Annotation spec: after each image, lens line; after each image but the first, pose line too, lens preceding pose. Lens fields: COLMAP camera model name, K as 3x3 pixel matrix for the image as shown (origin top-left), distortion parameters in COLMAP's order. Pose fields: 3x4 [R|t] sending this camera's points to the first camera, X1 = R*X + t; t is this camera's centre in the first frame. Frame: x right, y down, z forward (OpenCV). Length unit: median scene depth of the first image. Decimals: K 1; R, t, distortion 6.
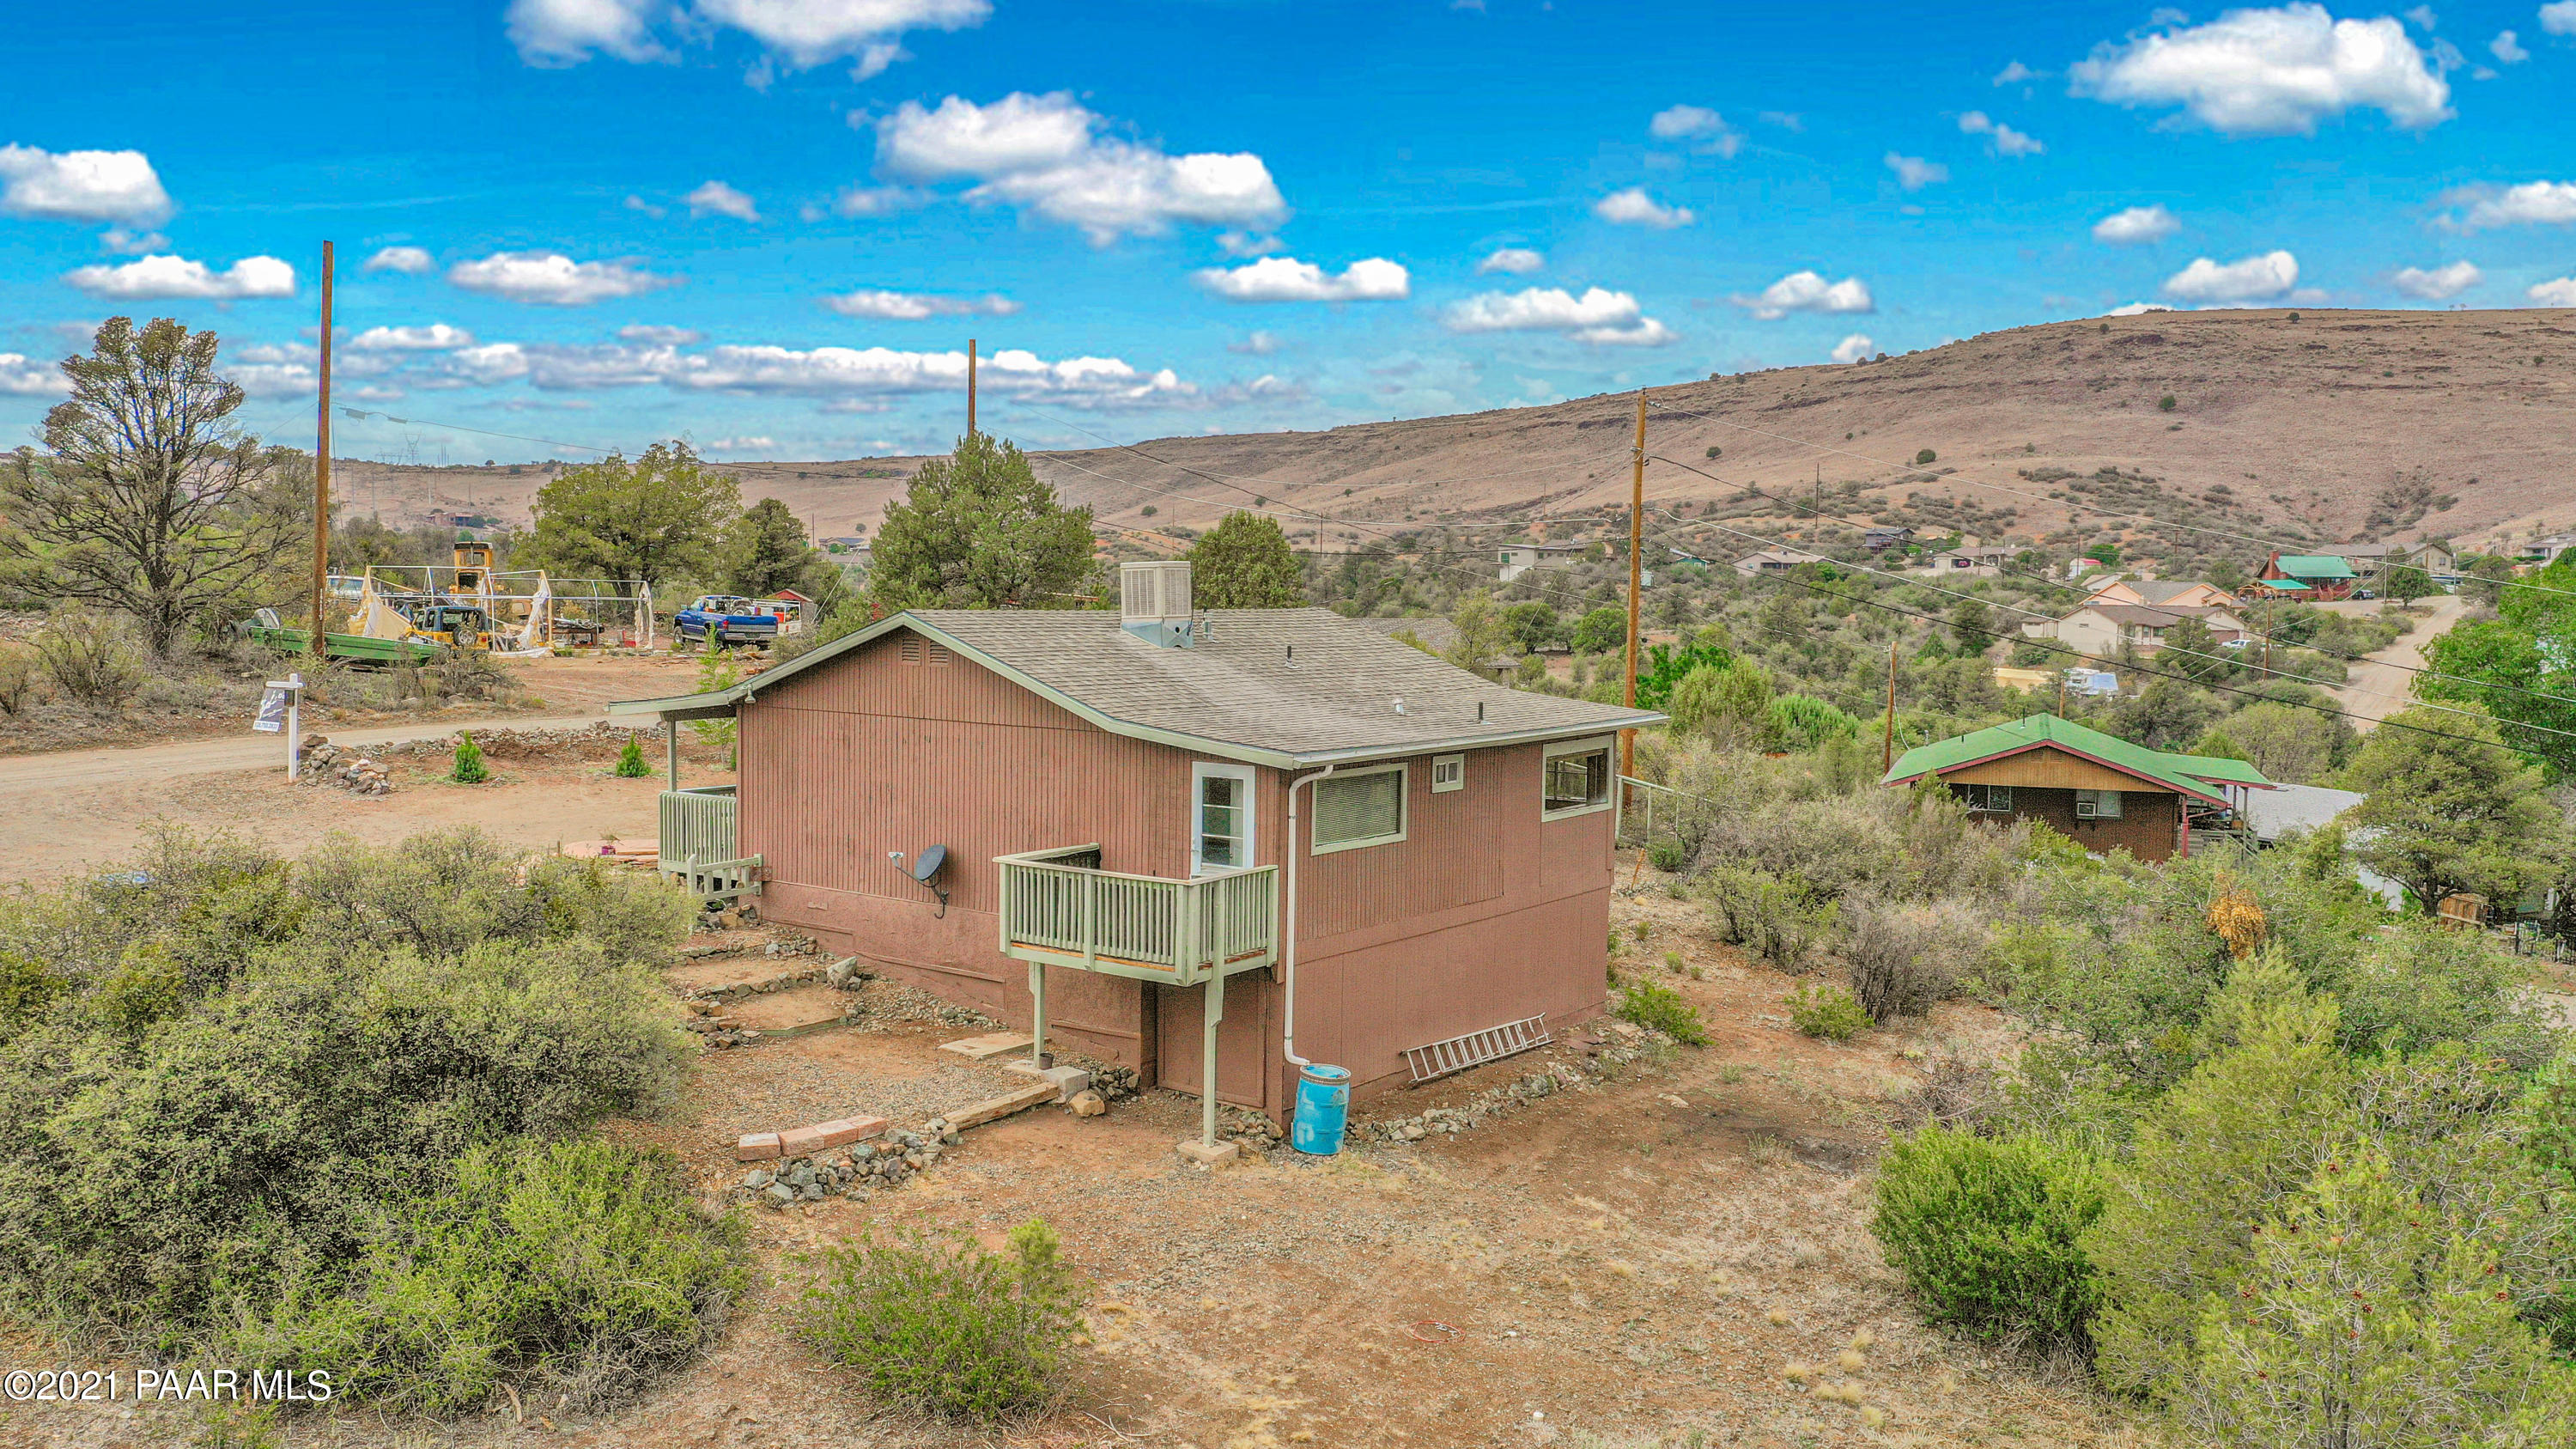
lens RADIAL K [[2036.1, 0, 1288.0], [0, 2036.1, 724.5], [0, 0, 1]] dist [0.006547, 0.012946]
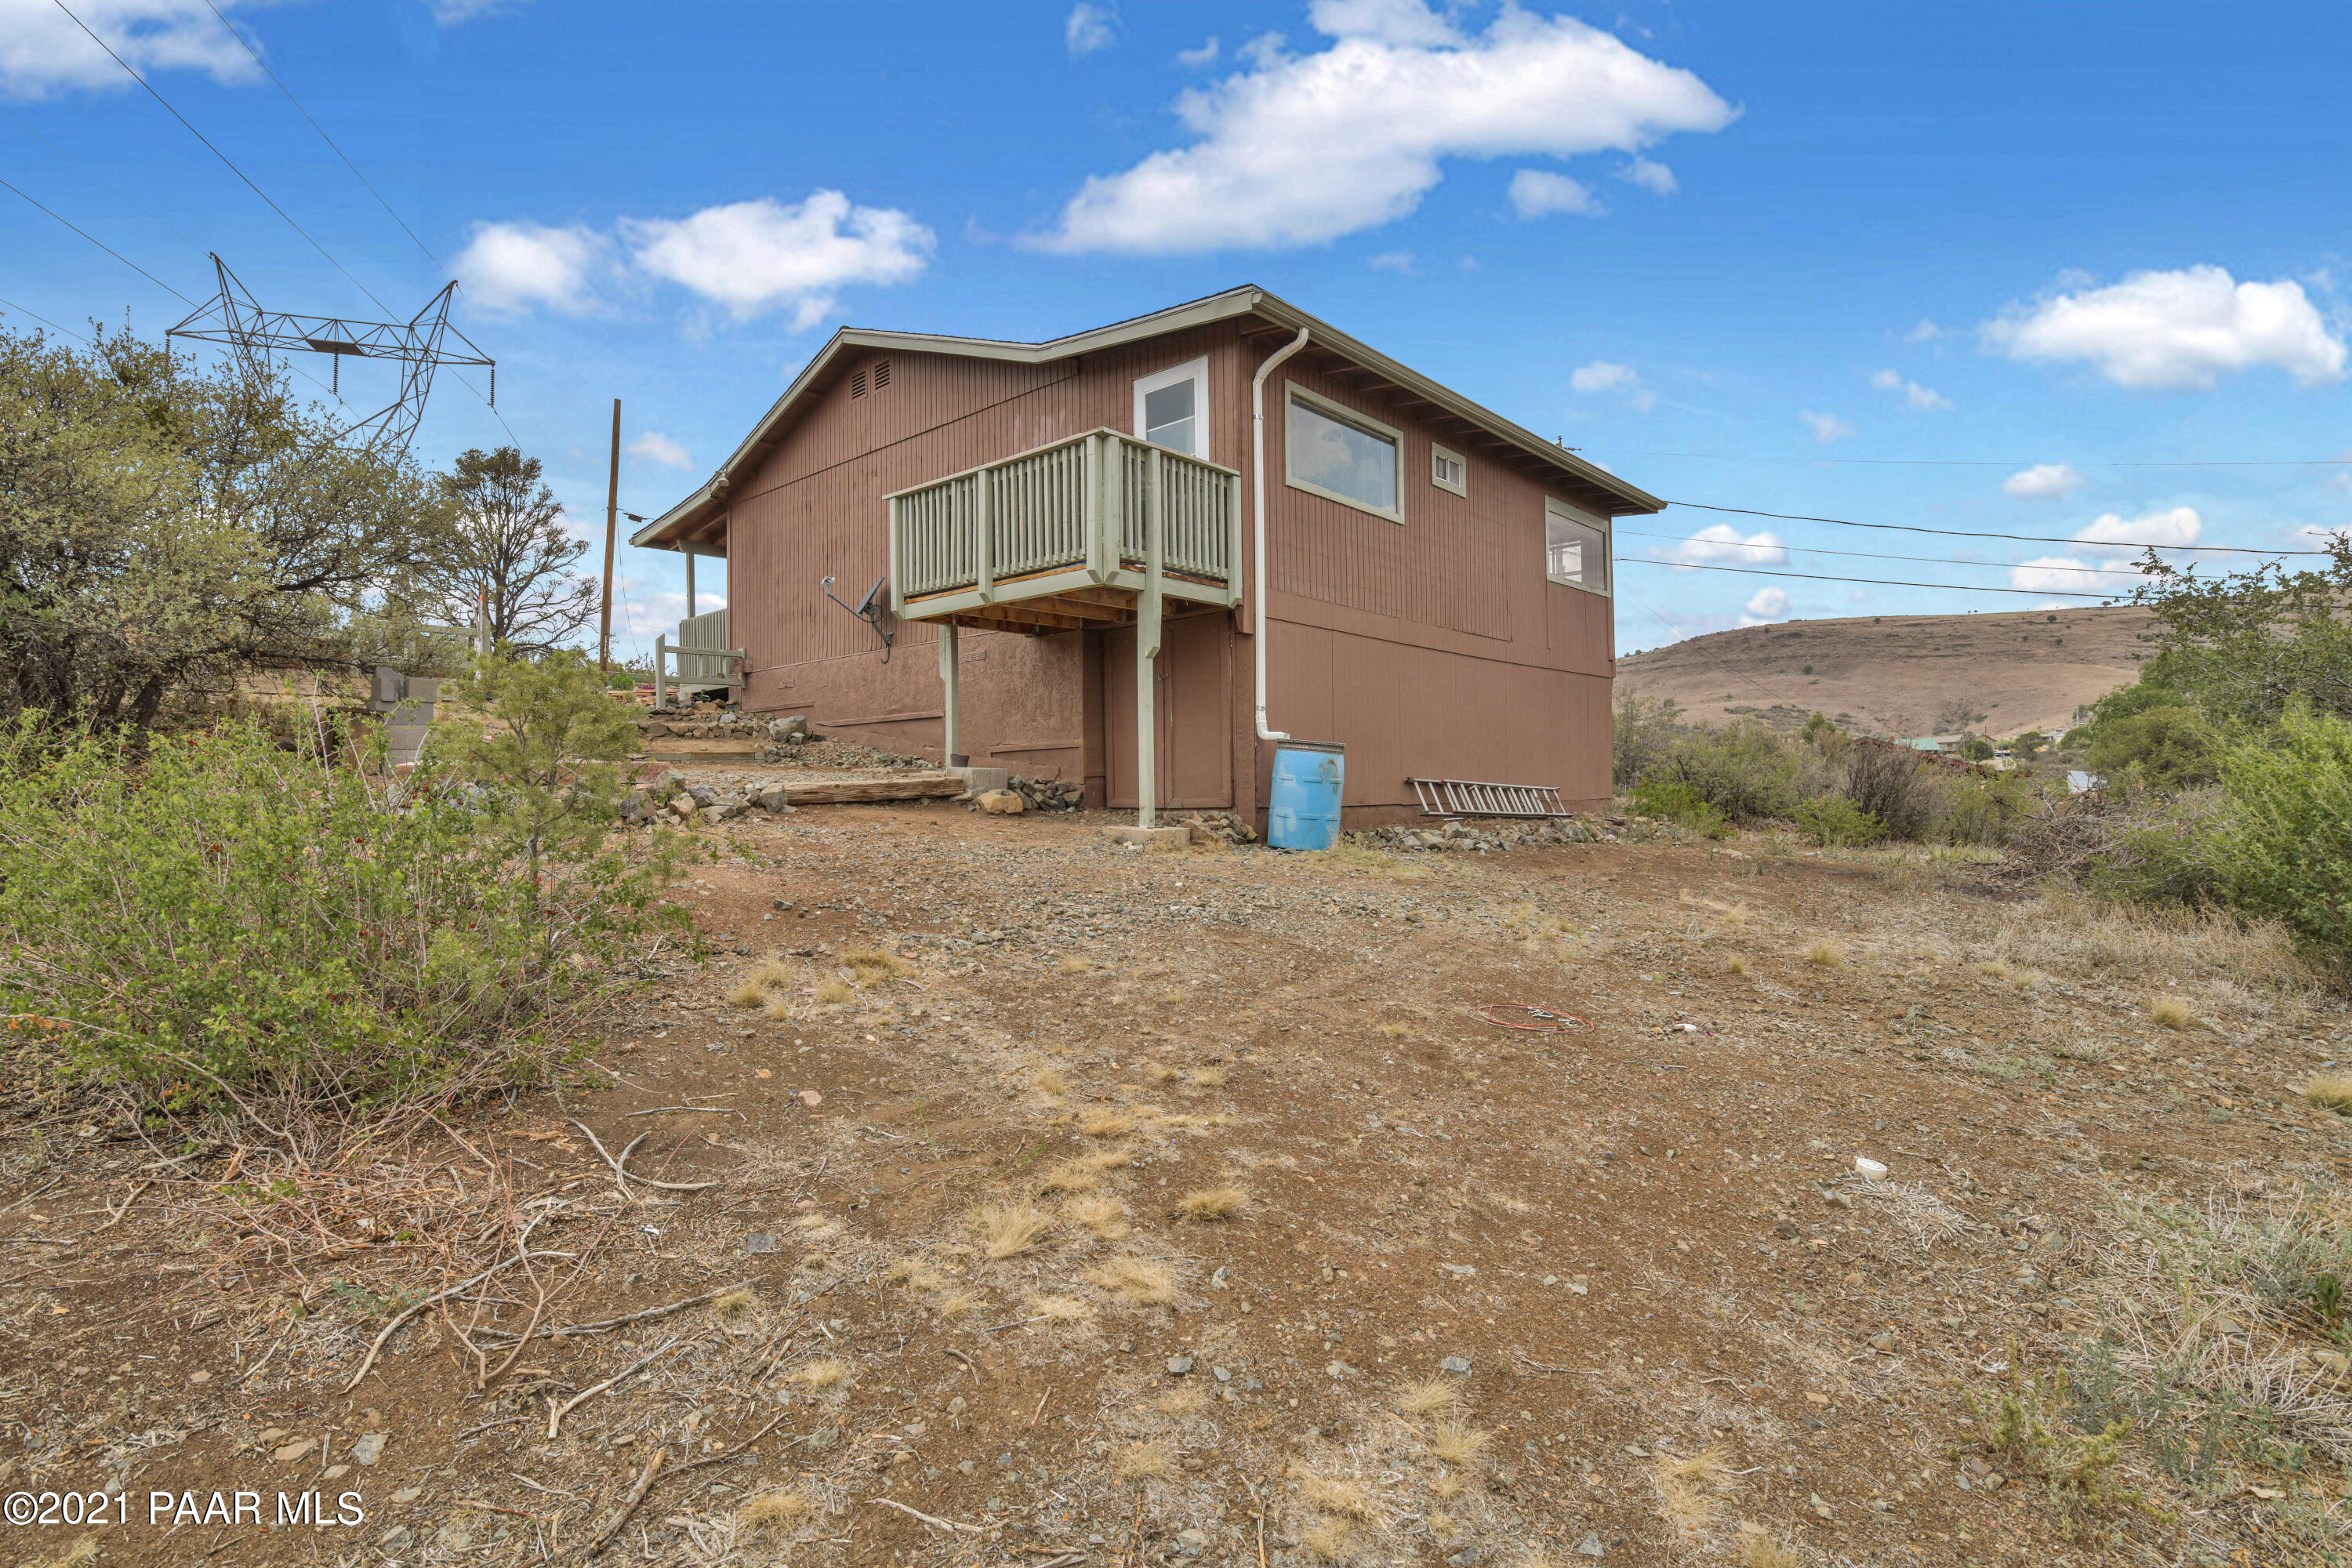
lens RADIAL K [[1105.8, 0, 1192.0], [0, 1105.8, 788.2], [0, 0, 1]] dist [-0.025343, 0.000305]
pose [[0.994162, -0.027699, -0.104280, 0.016775], [0.019712, 0.996848, -0.076852, 0.215608], [0.106080, 0.074348, 0.991574, 0.597066]]
